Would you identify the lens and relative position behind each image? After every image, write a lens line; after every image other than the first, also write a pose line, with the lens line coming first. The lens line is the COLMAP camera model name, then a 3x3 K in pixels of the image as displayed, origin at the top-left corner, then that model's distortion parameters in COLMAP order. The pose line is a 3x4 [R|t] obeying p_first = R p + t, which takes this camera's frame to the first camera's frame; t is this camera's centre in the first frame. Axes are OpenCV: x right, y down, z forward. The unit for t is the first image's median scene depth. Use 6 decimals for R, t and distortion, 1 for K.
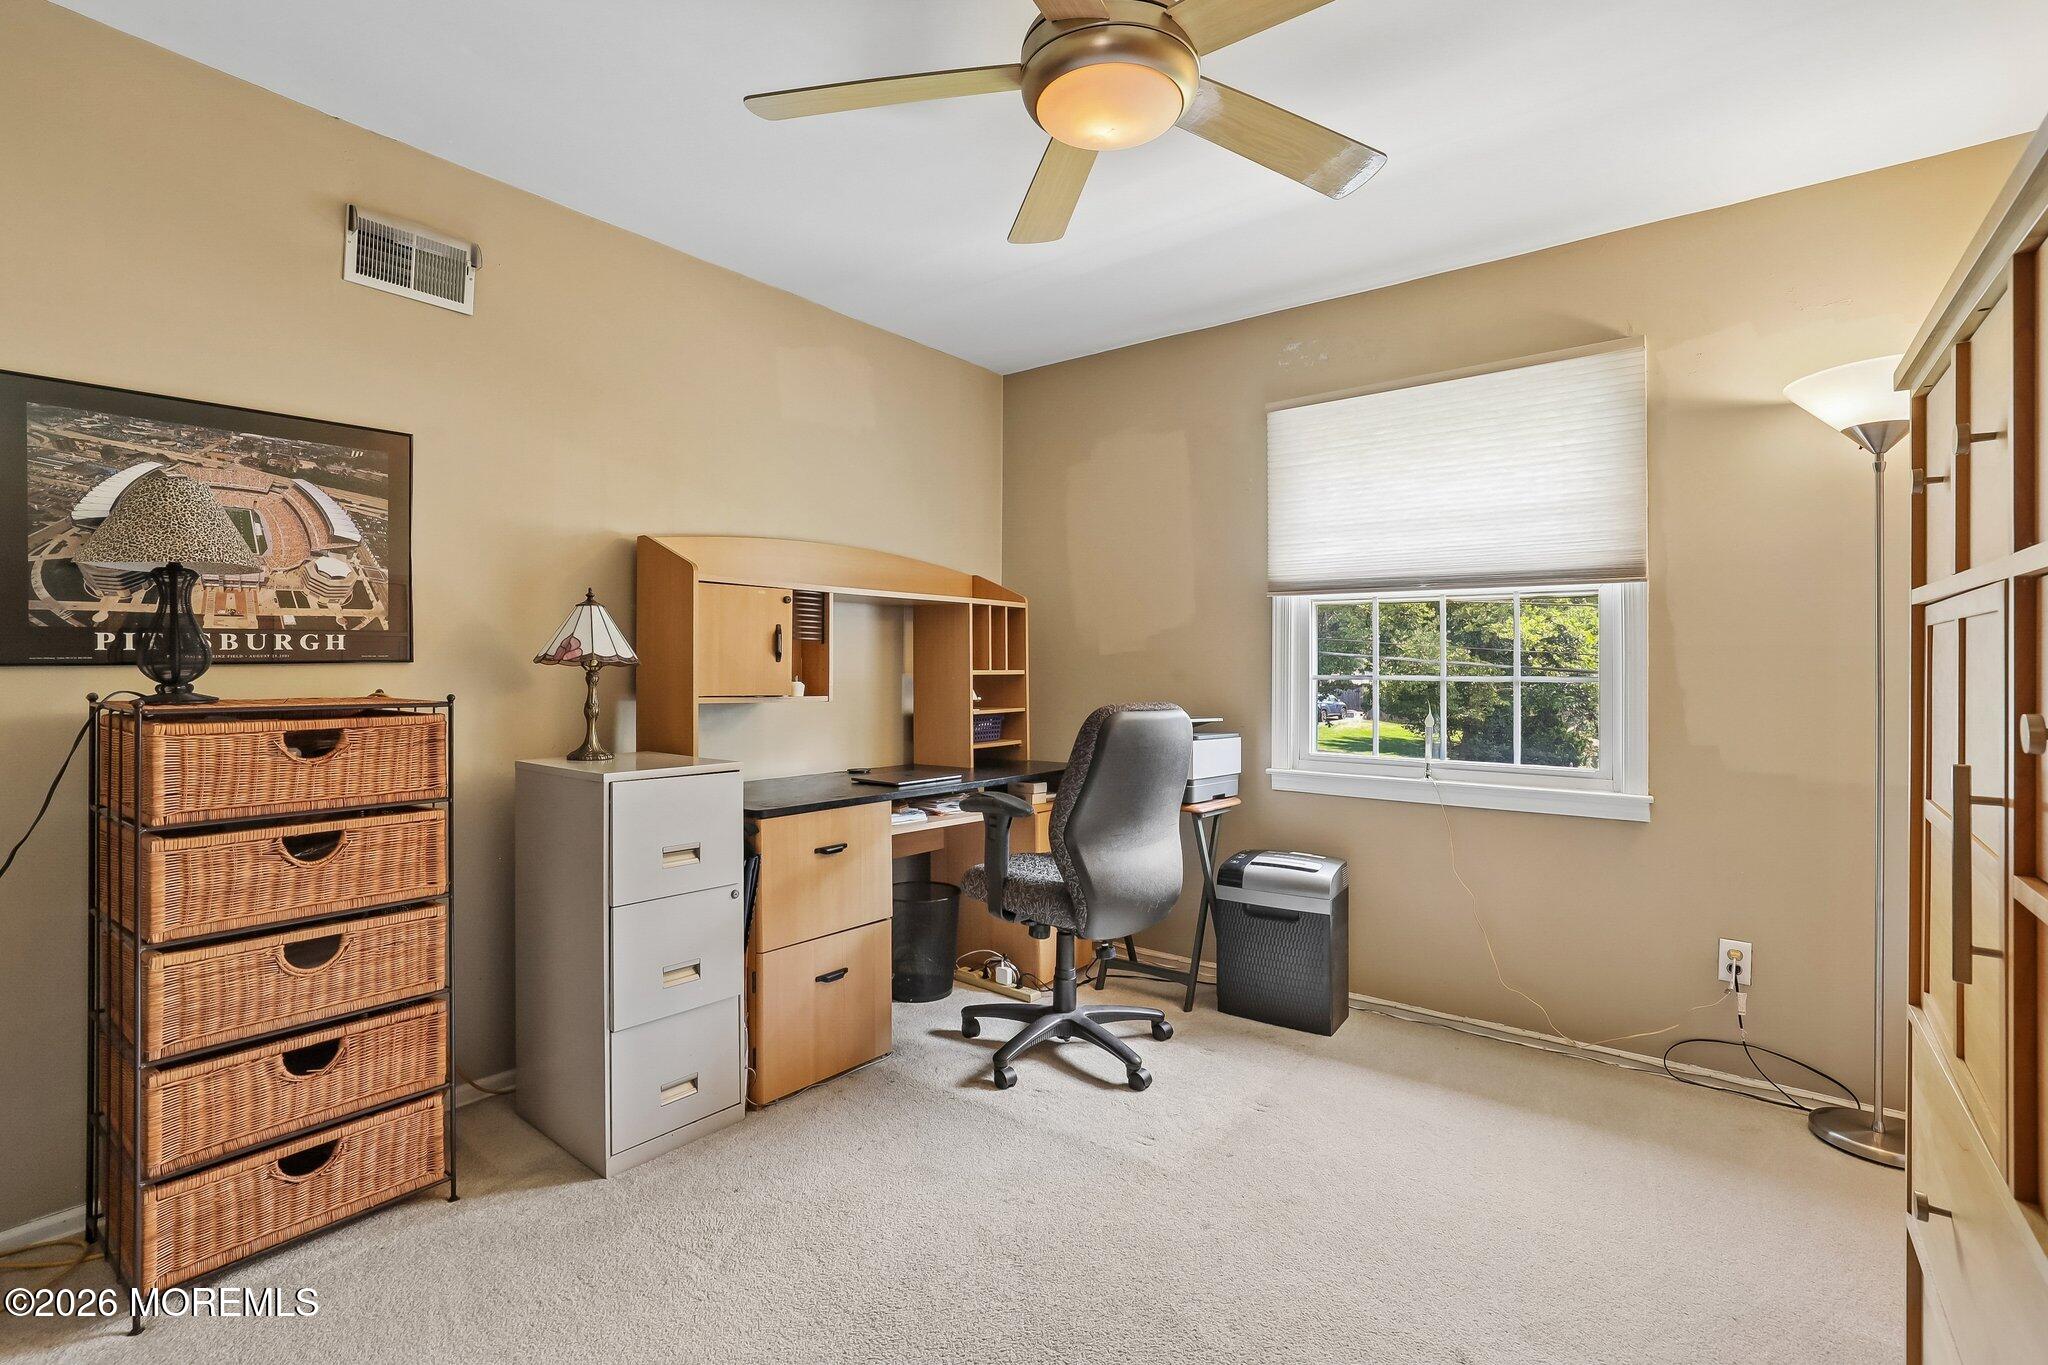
lens RADIAL K [[926.1, 0, 1024.0], [0, 926.1, 682.5], [0, 0, 1]] dist [-0.000933, 0.000245]
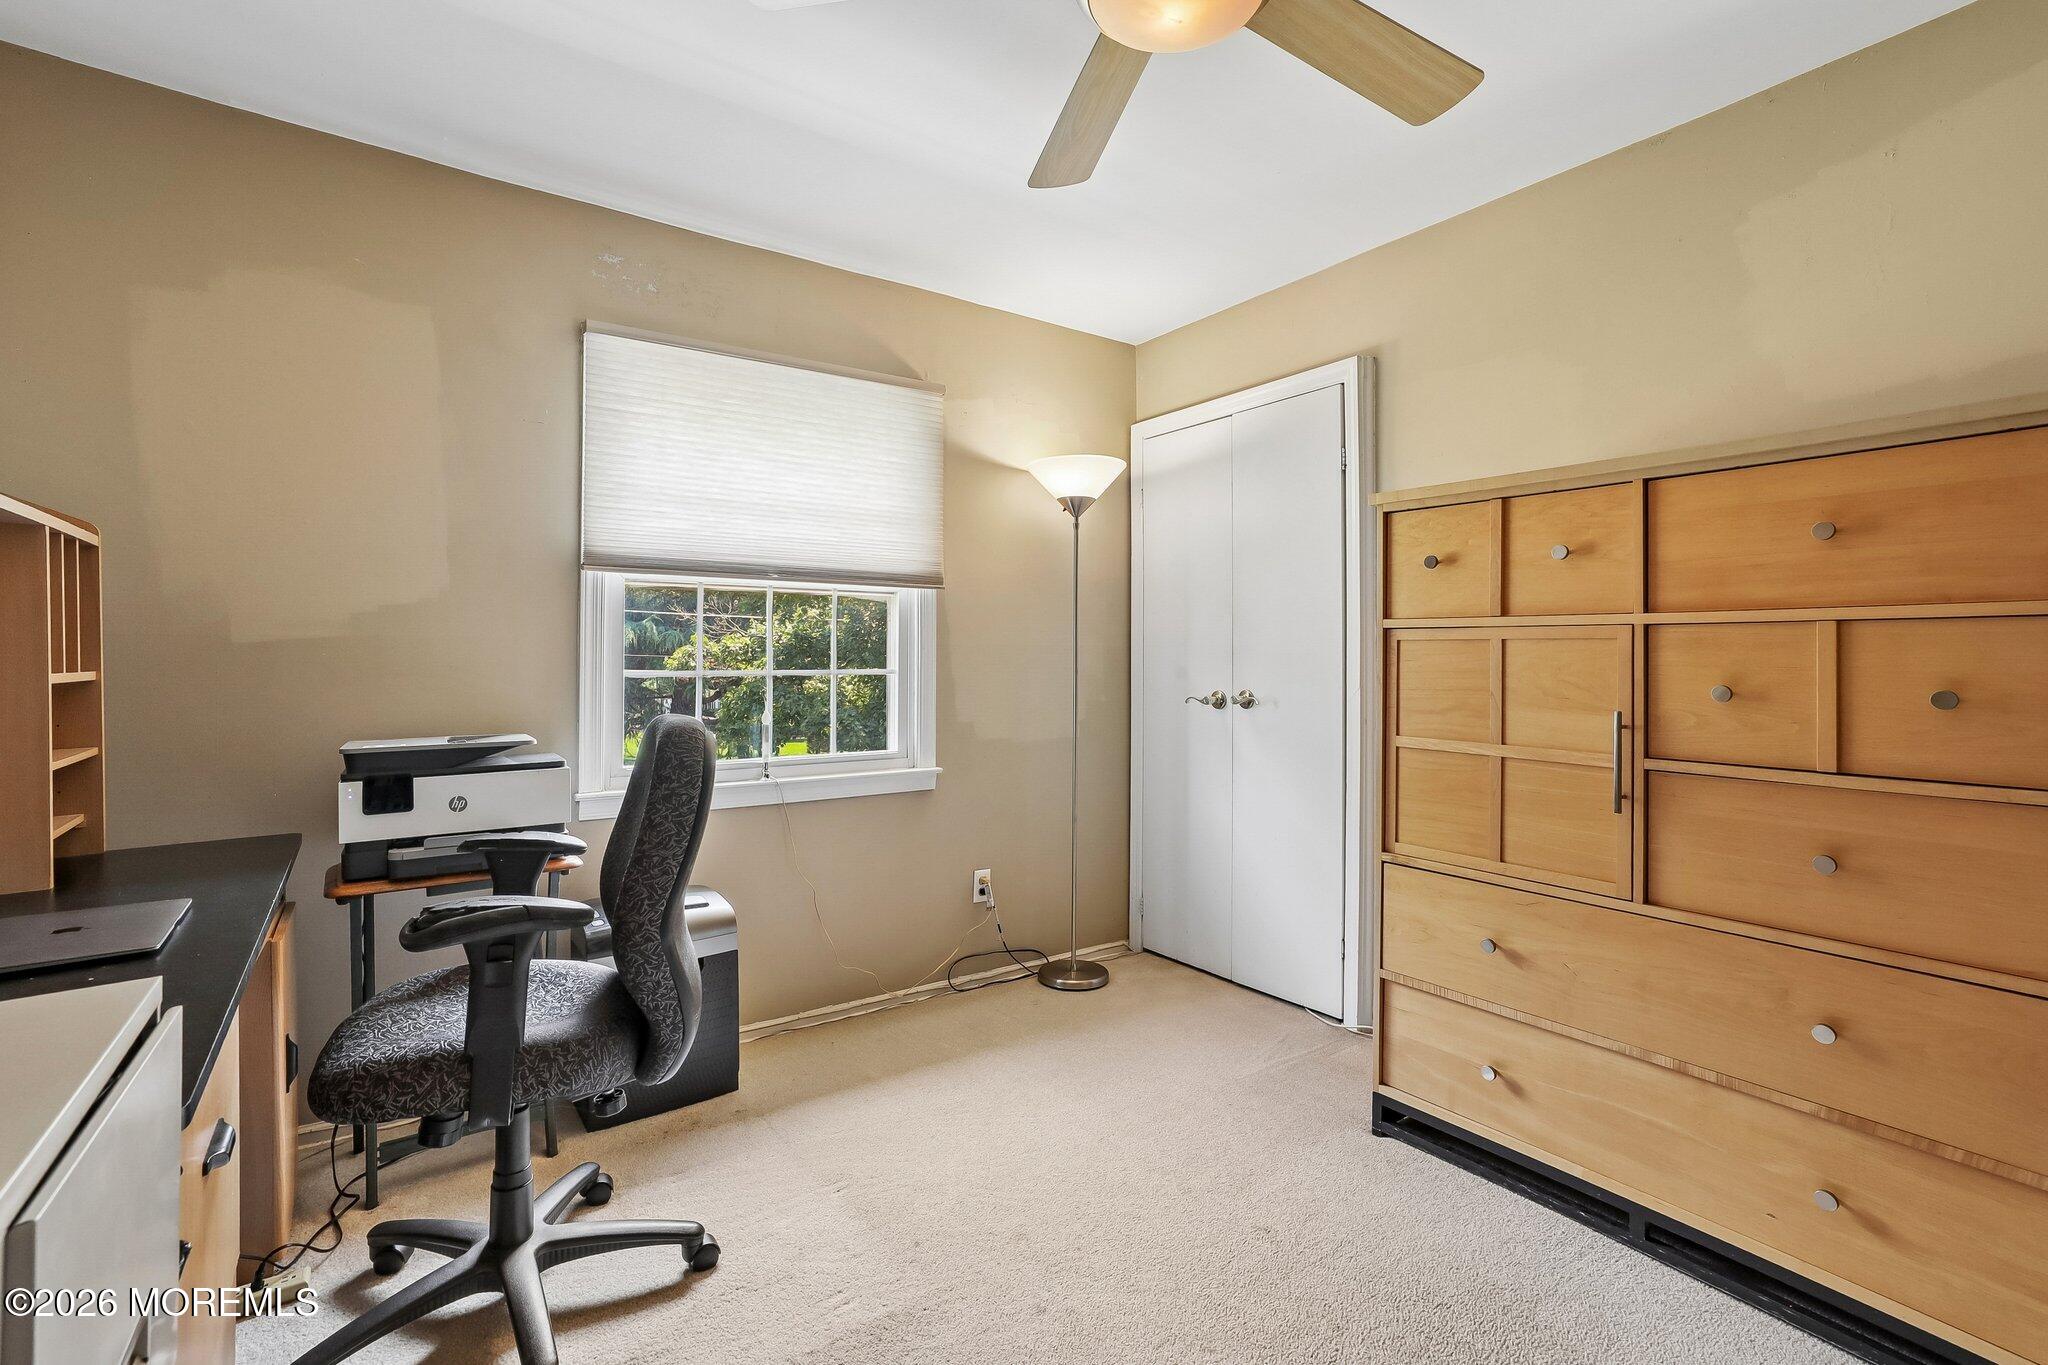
lens RADIAL K [[919.7, 0, 1025.2], [0, 919.7, 665.9], [0, 0, 1]] dist [-0.015382, -0.000033]
pose [[0.306220, -0.011669, 0.951889, -0.425182], [0.016716, 0.999837, 0.006879, -0.015693], [-0.951814, 0.013805, 0.306365, 0.515063]]
